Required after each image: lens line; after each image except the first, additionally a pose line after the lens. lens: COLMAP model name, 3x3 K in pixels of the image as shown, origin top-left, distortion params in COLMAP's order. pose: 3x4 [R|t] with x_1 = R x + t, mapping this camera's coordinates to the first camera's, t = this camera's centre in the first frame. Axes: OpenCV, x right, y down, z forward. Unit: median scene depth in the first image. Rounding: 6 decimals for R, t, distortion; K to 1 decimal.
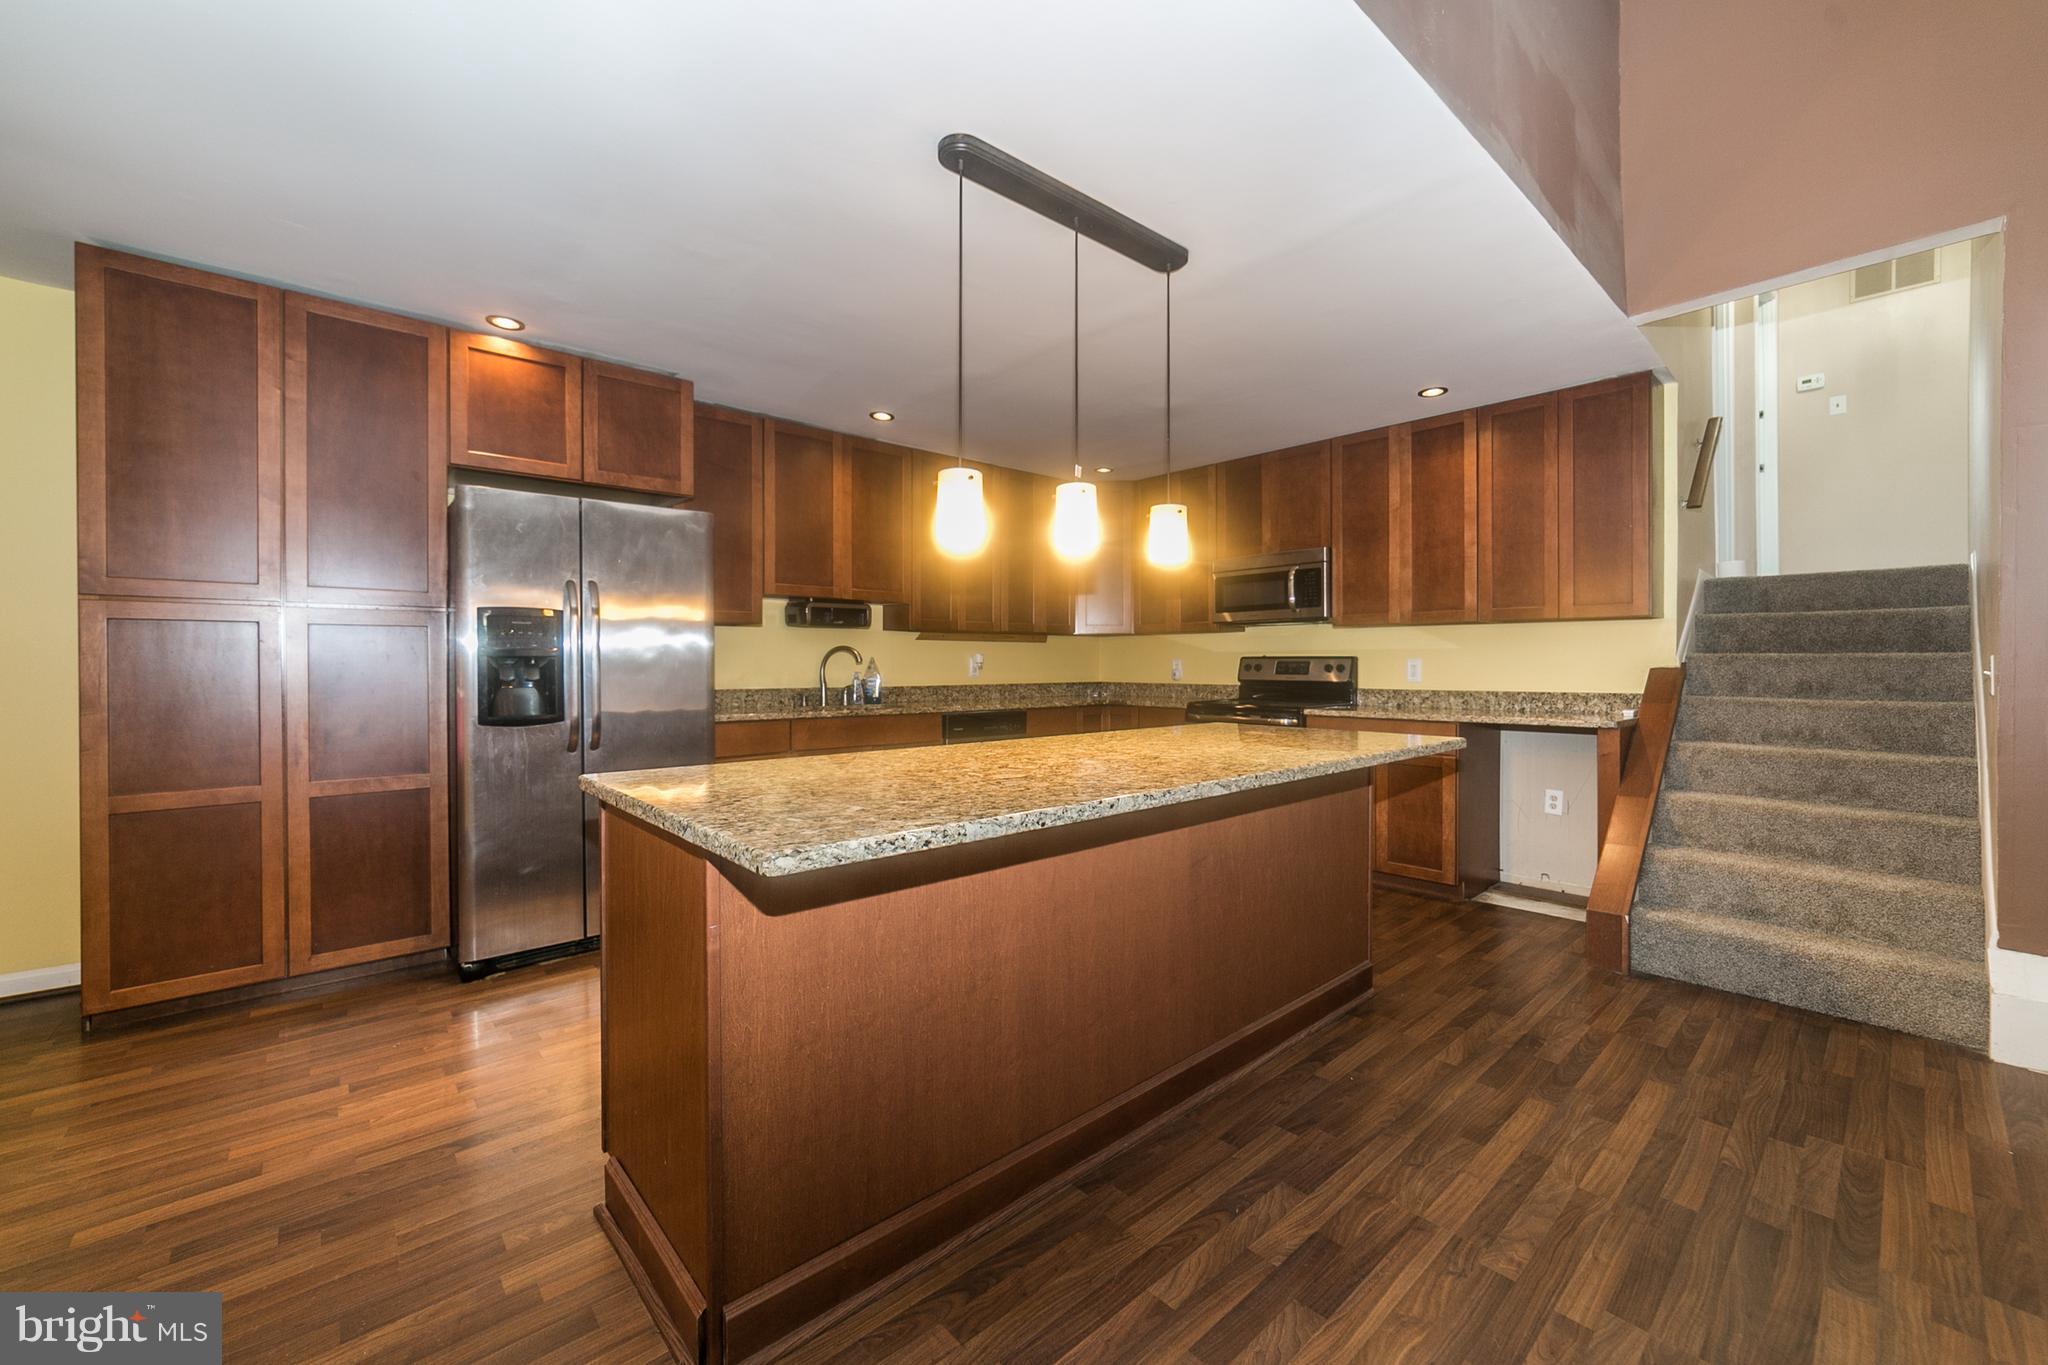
lens RADIAL K [[805.4, 0, 1015.9], [0, 805.4, 666.5], [0, 0, 1]] dist [-0.019859, 0.007743]
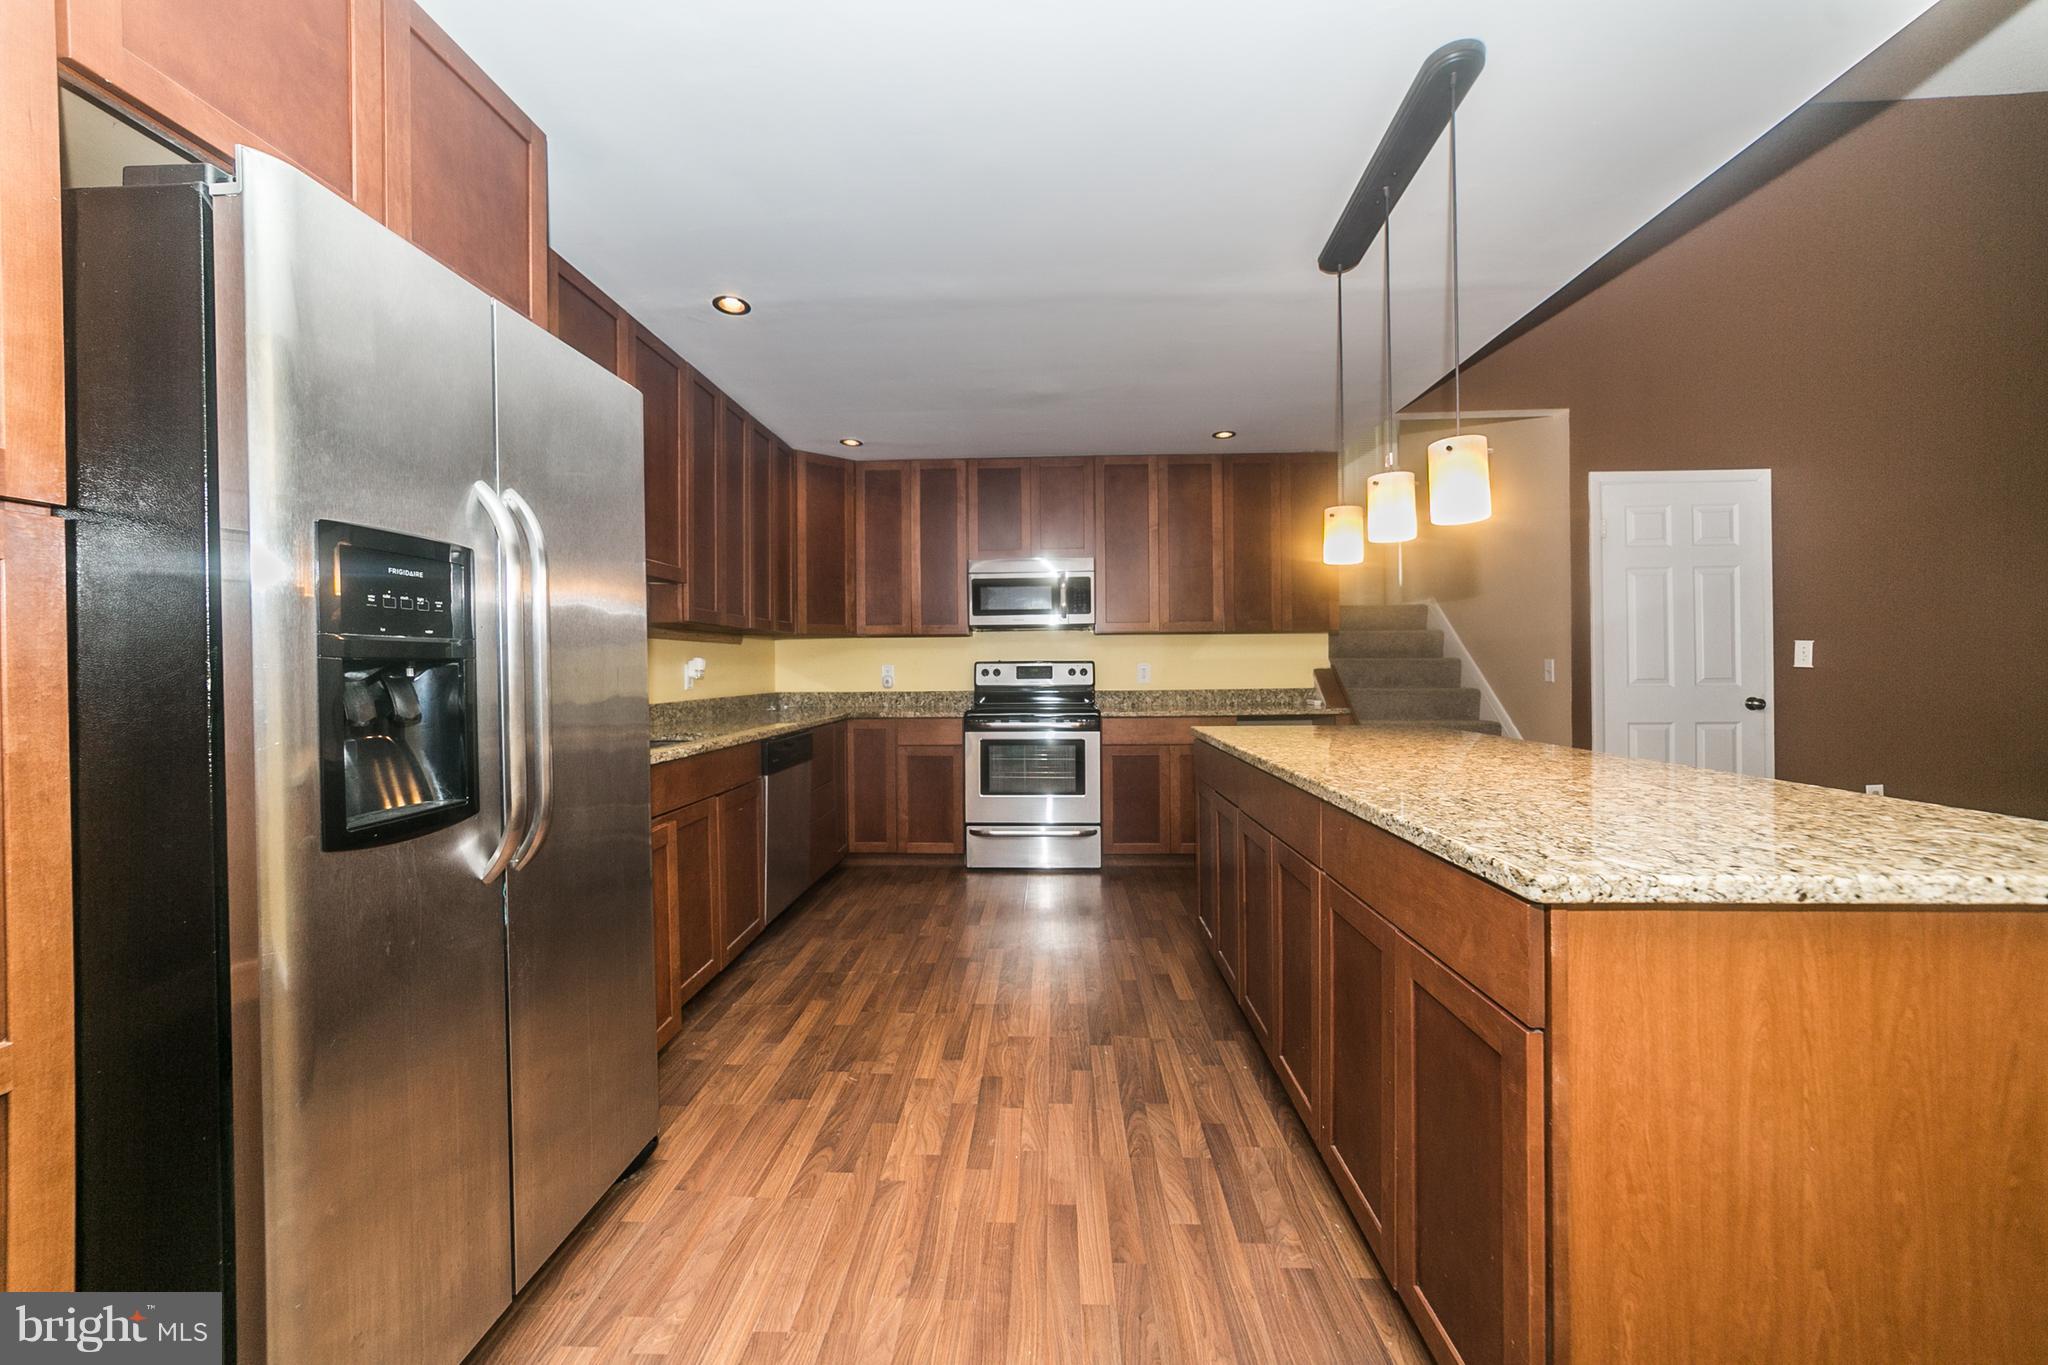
lens RADIAL K [[805.4, 0, 1015.4], [0, 805.4, 671.3], [0, 0, 1]] dist [-0.019859, 0.007743]
pose [[0.696865, -0.009346, 0.717142, -0.575145], [0.011120, 0.999936, 0.002226, -0.003232], [-0.717116, 0.006424, 0.696924, 0.433495]]
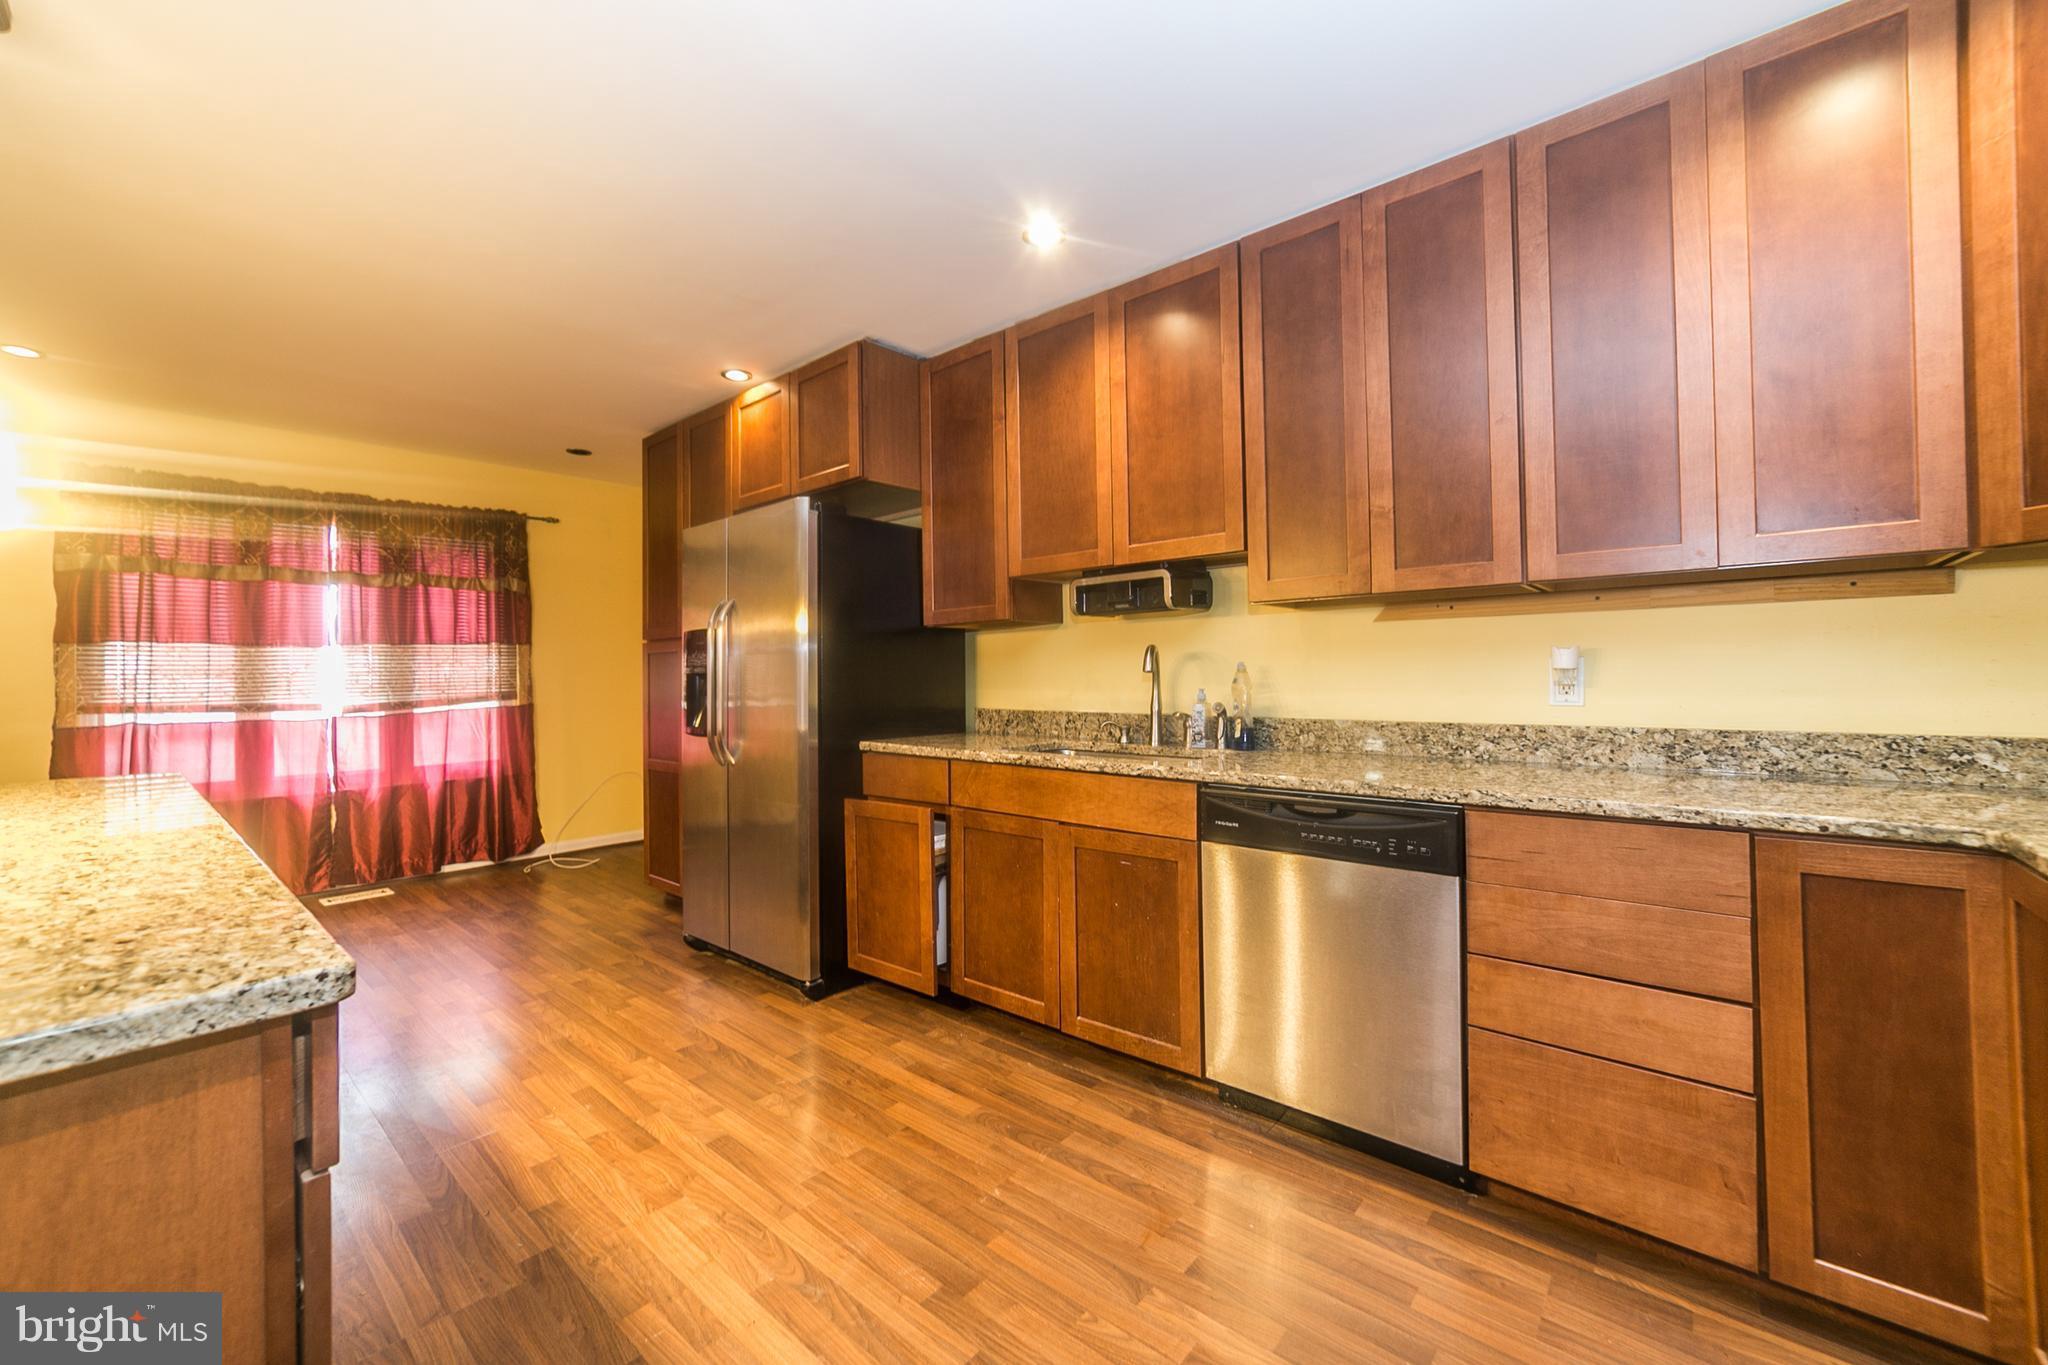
lens RADIAL K [[805.4, 0, 1017.0], [0, 805.4, 671.2], [0, 0, 1]] dist [-0.019859, 0.007743]
pose [[0.130757, -0.005087, -0.991401, 0.454652], [0.008723, 0.999954, -0.003980, -0.006384], [0.991376, -0.008128, 0.130796, 1.078625]]
